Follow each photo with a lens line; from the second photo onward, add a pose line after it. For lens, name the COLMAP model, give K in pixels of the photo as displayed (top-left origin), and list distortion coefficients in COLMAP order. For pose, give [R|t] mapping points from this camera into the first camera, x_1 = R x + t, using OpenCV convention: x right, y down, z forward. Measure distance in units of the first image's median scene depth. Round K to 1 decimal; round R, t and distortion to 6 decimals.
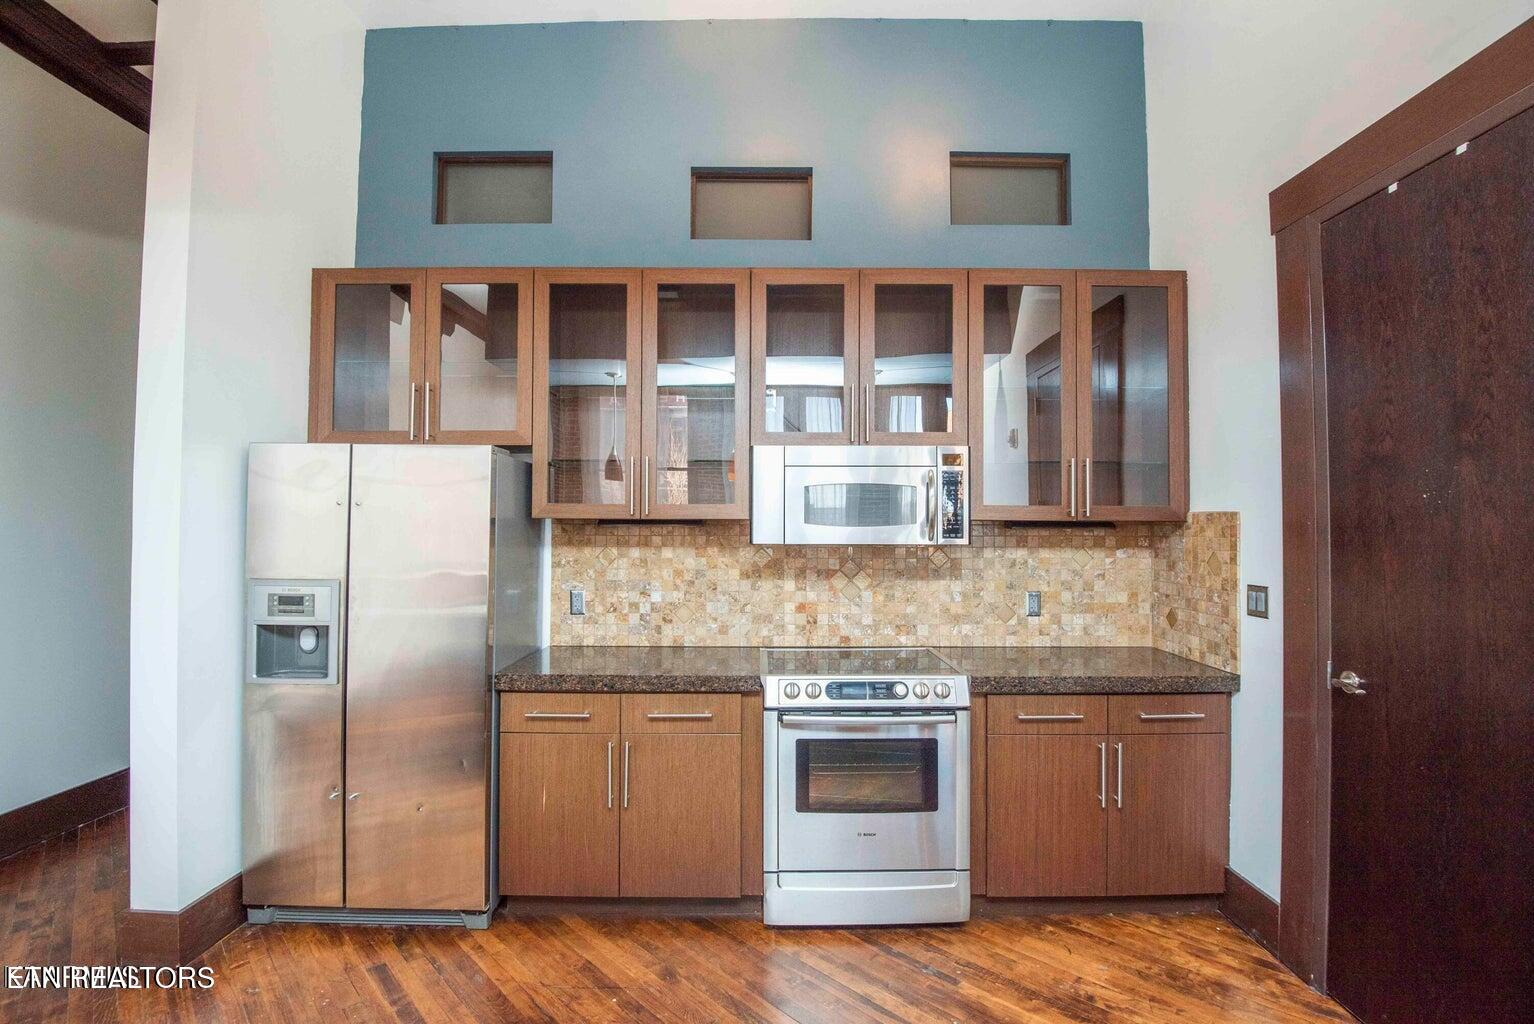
lens RADIAL K [[699.1, 0, 775.8], [0, 699.1, 510.1], [0, 0, 1]] dist [-0.009007, -0.020082]
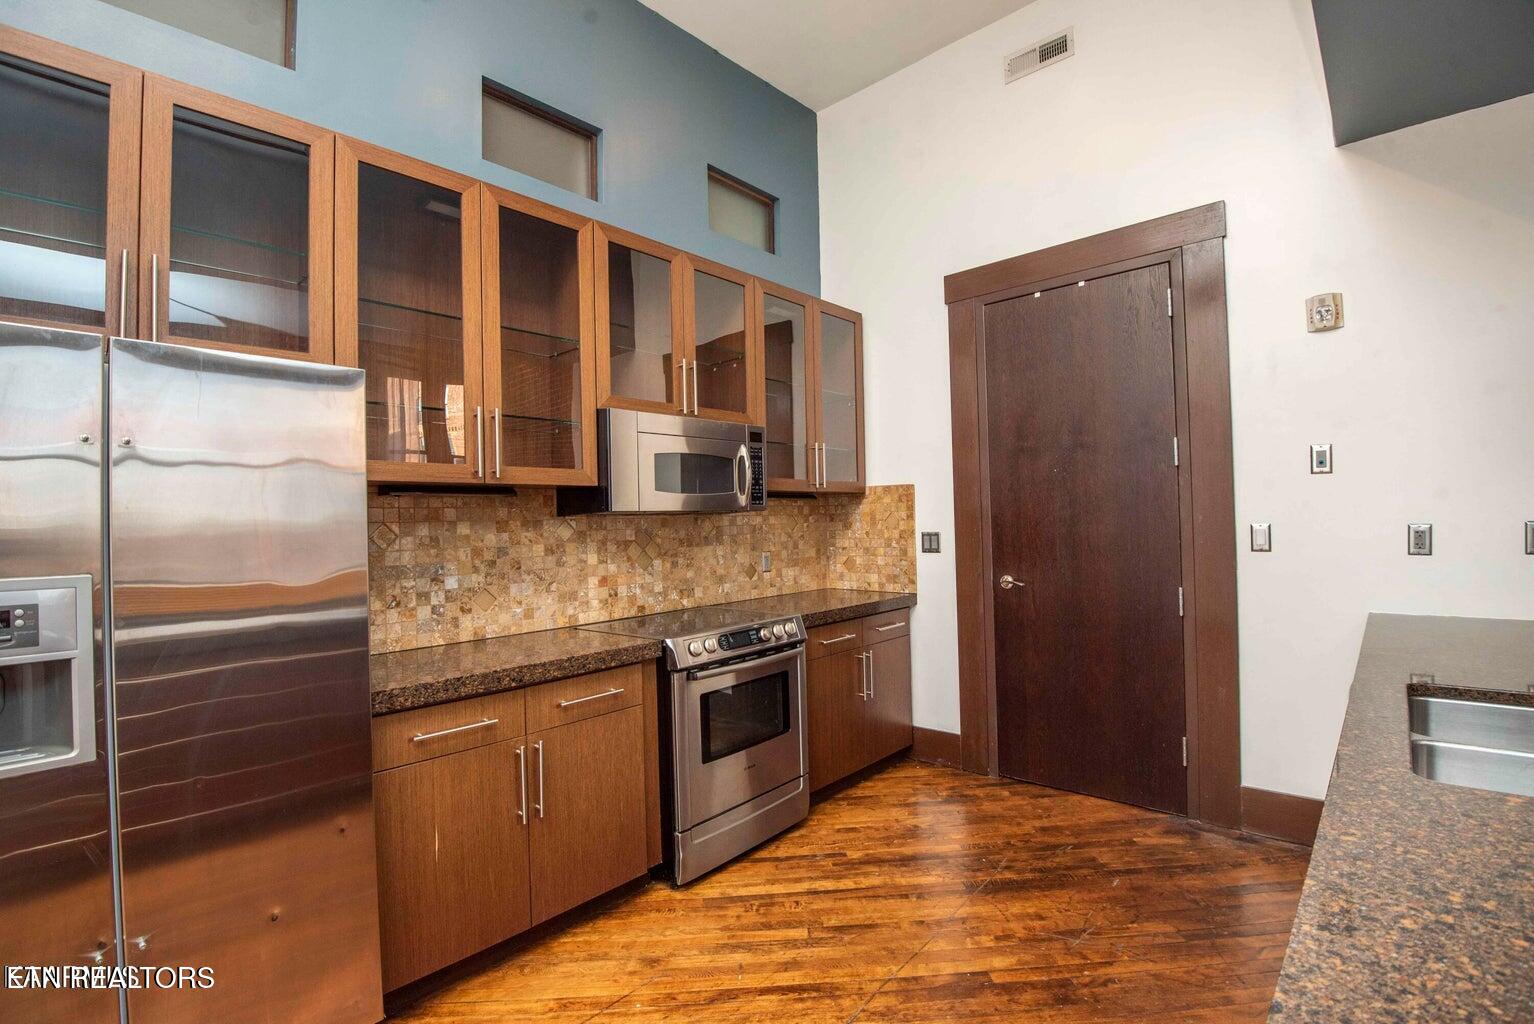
lens RADIAL K [[692.5, 0, 774.4], [0, 692.5, 512.3], [0, 0, 1]] dist [-0.012143, -0.018702]
pose [[0.673026, -0.011638, 0.739527, -0.565118], [0.011012, 0.999923, 0.005713, 0.045471], [-0.739537, 0.004299, 0.673102, 0.195940]]
